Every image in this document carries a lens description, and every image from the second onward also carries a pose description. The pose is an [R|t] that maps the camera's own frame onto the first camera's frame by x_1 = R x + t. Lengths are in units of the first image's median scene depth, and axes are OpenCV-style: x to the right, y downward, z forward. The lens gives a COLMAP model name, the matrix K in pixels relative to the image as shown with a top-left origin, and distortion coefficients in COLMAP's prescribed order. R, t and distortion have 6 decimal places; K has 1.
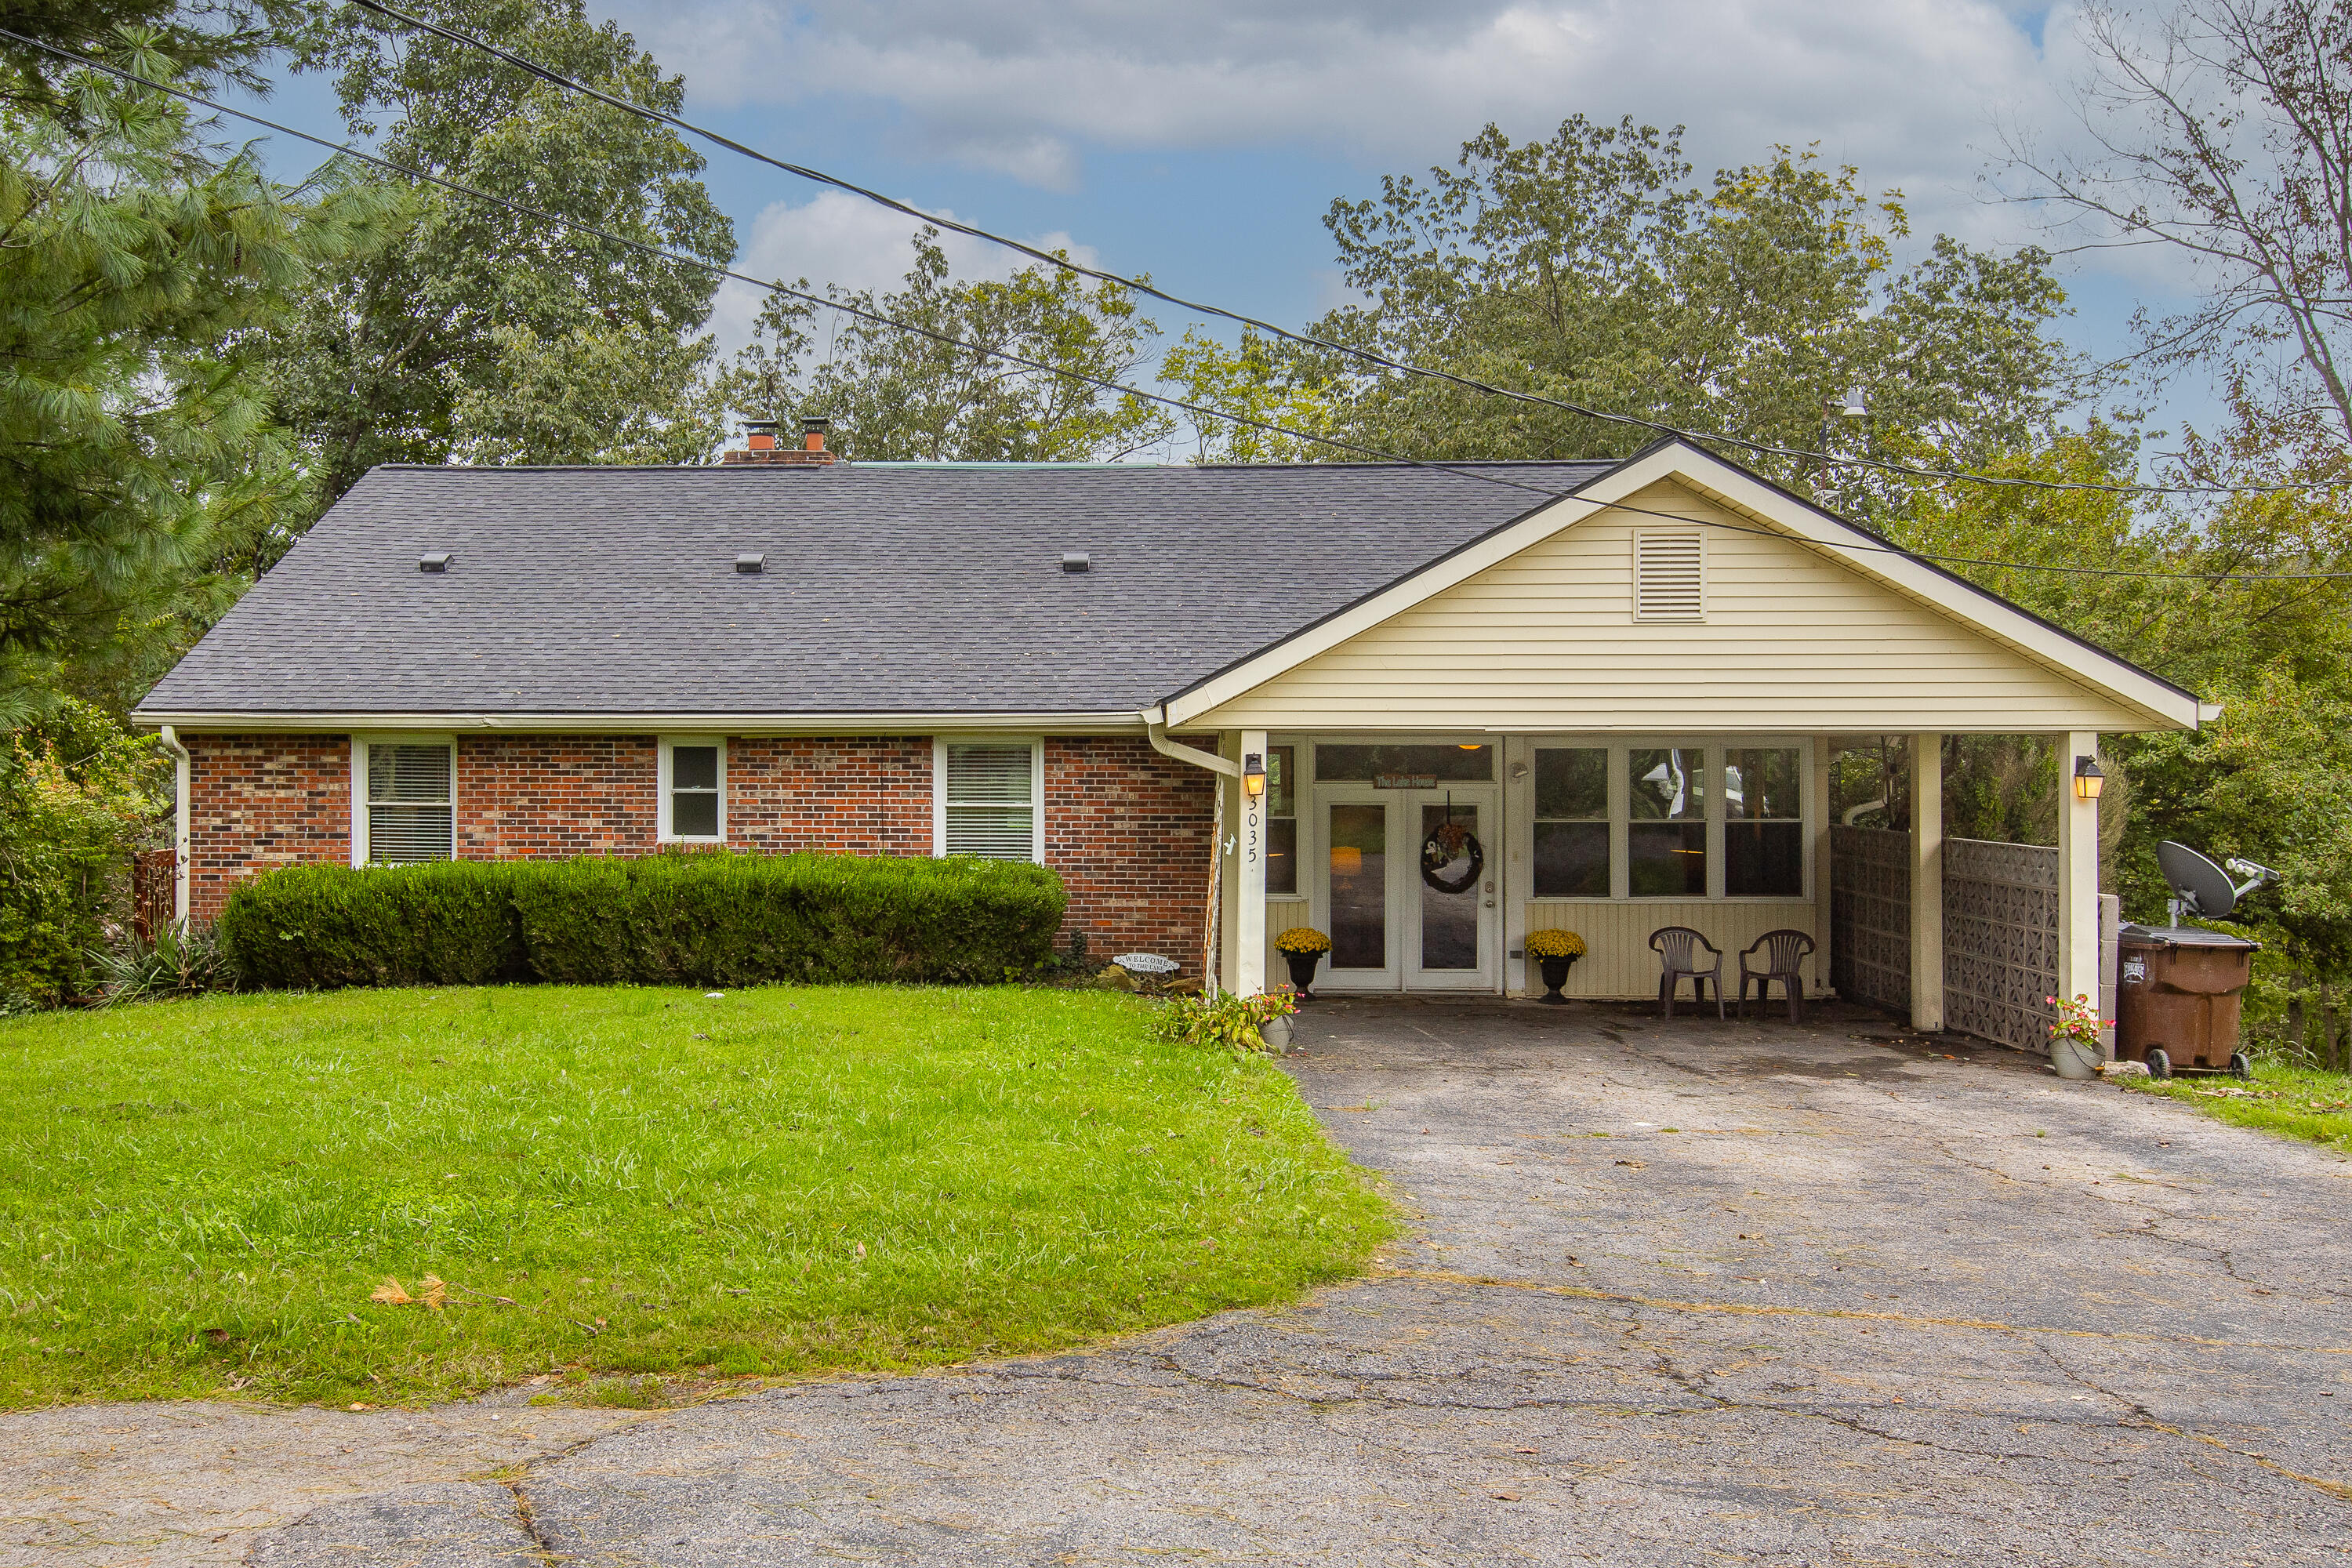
lens RADIAL K [[2210.1, 0, 1173.6], [0, 2210.1, 784.1], [0, 0, 1]] dist [-0.001286, 0.000000]
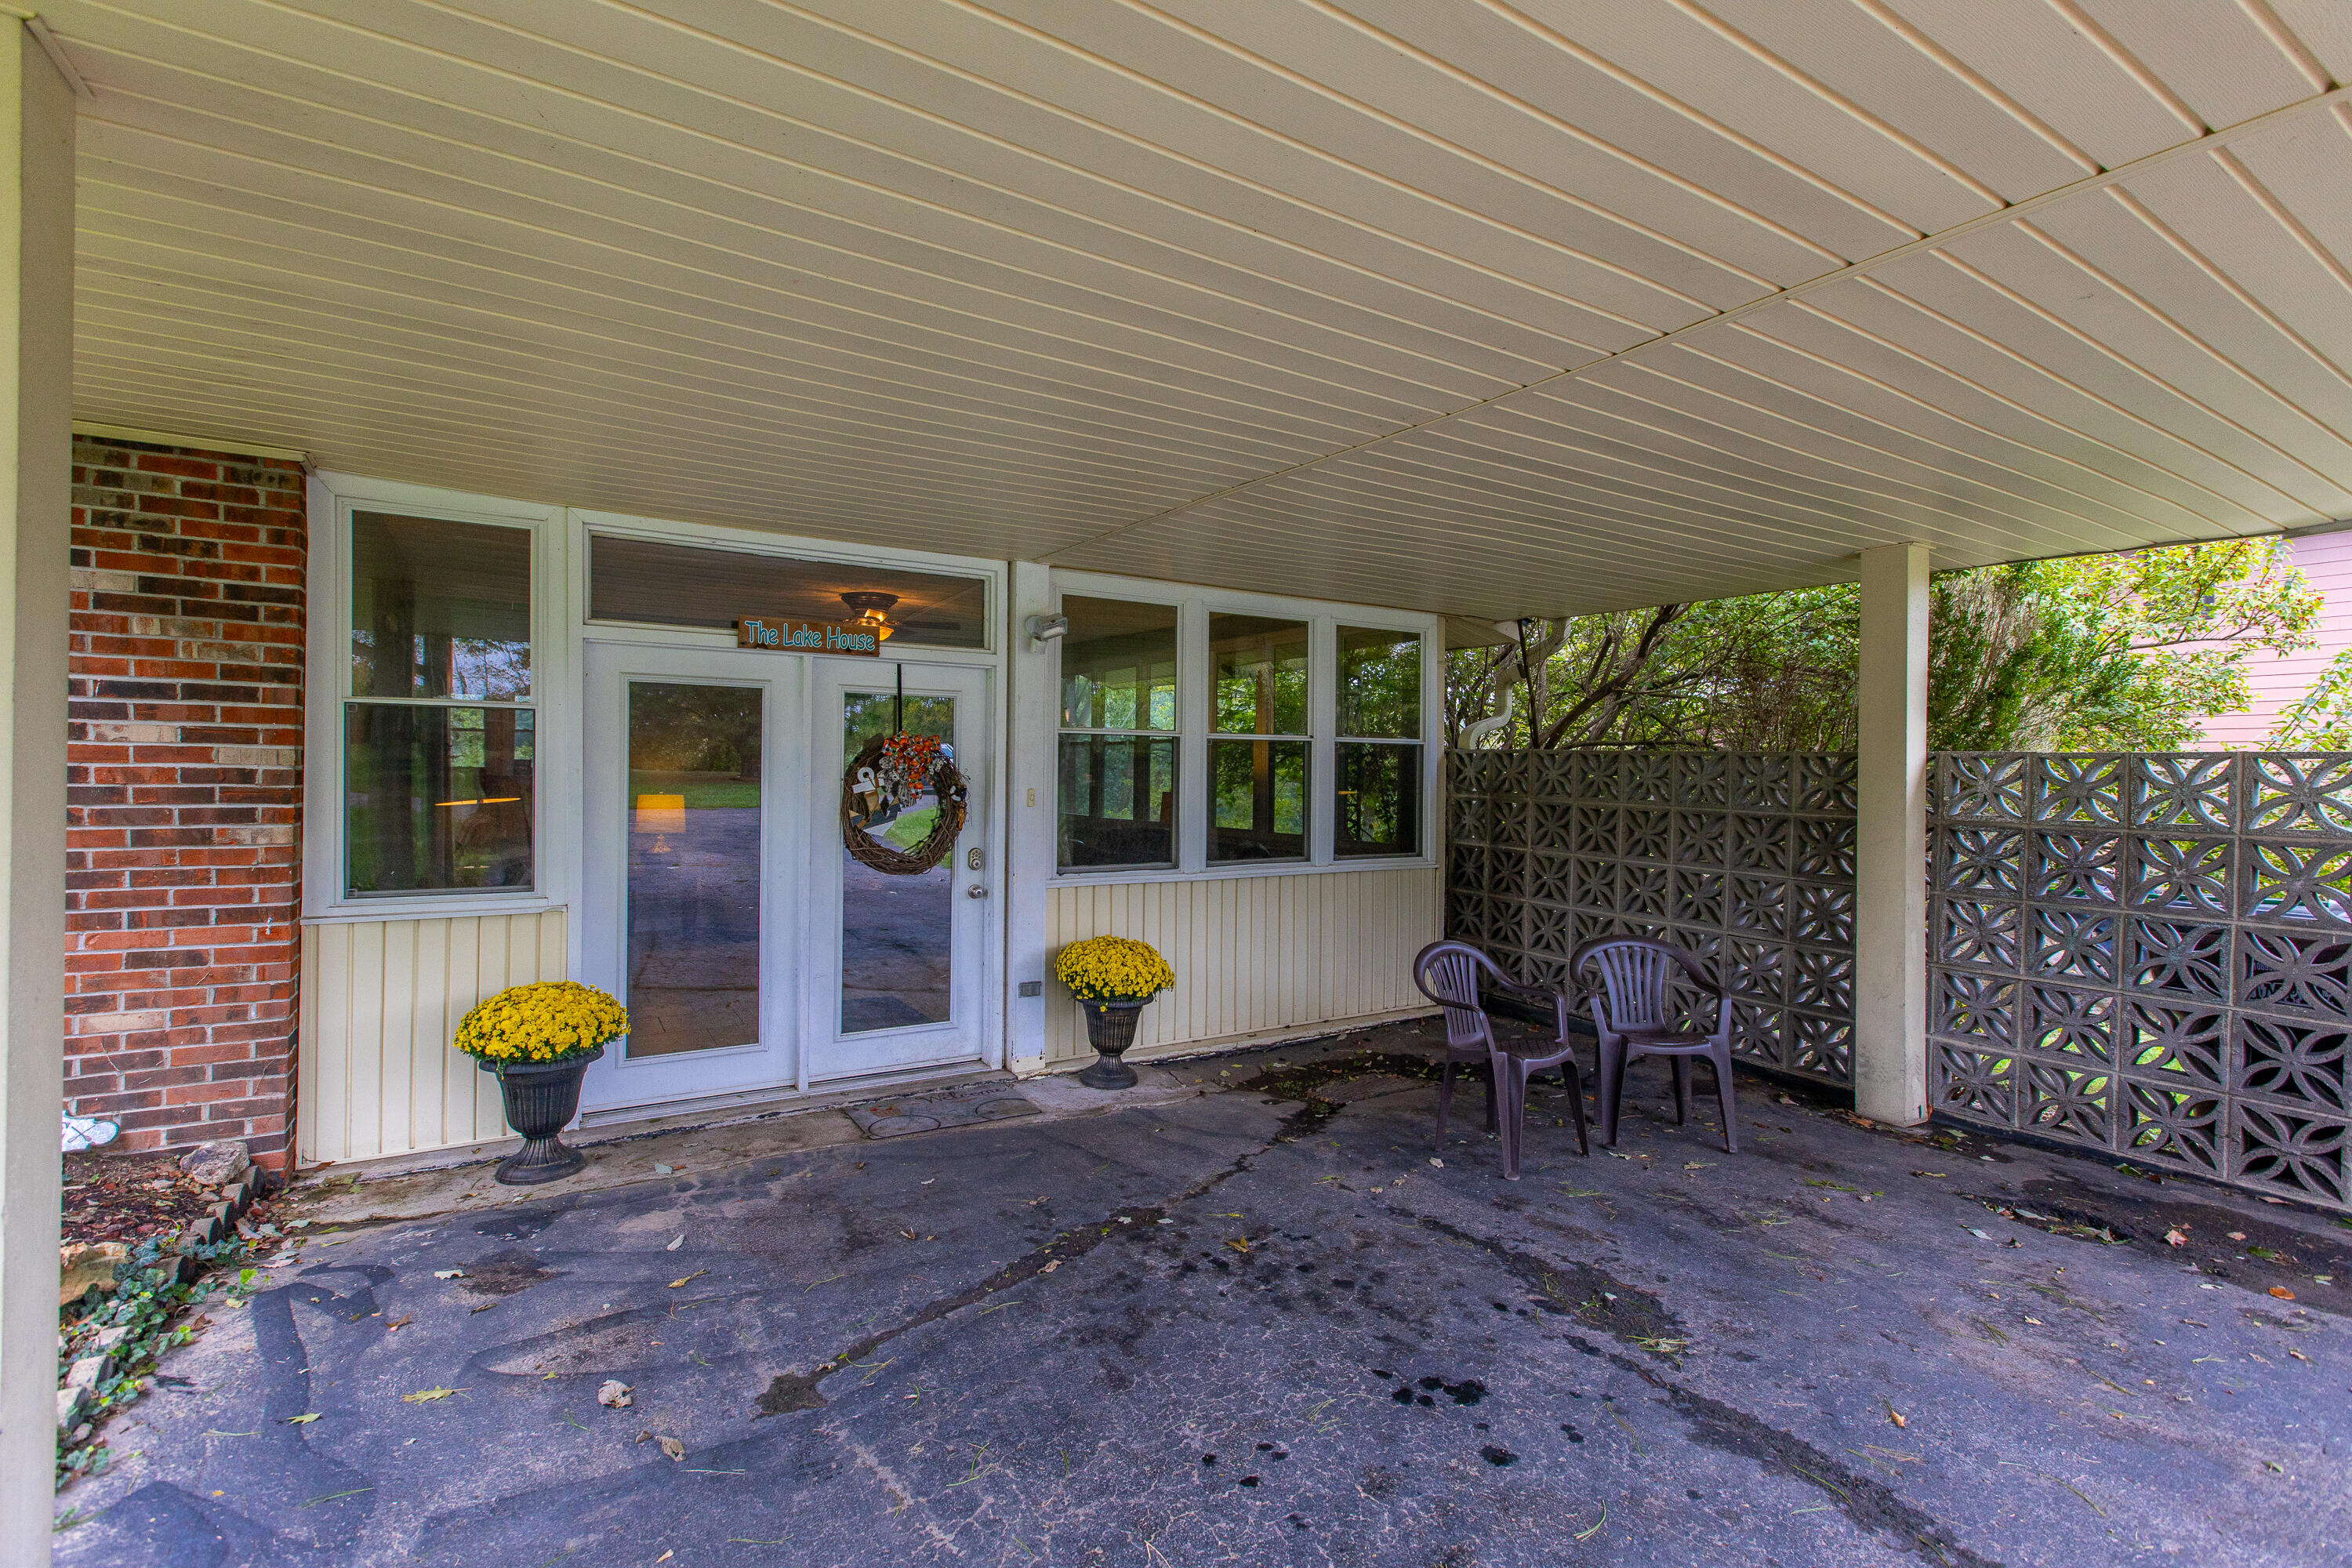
lens RADIAL K [[1071.6, 0, 1172.3], [0, 1071.6, 778.1], [0, 0, 1]] dist [0.001432, 0.000204]
pose [[0.862612, 0.004865, 0.505842, 0.056840], [-0.005928, 0.999982, 0.000492, 0.027588], [-0.505831, -0.003423, 0.862626, 0.766771]]
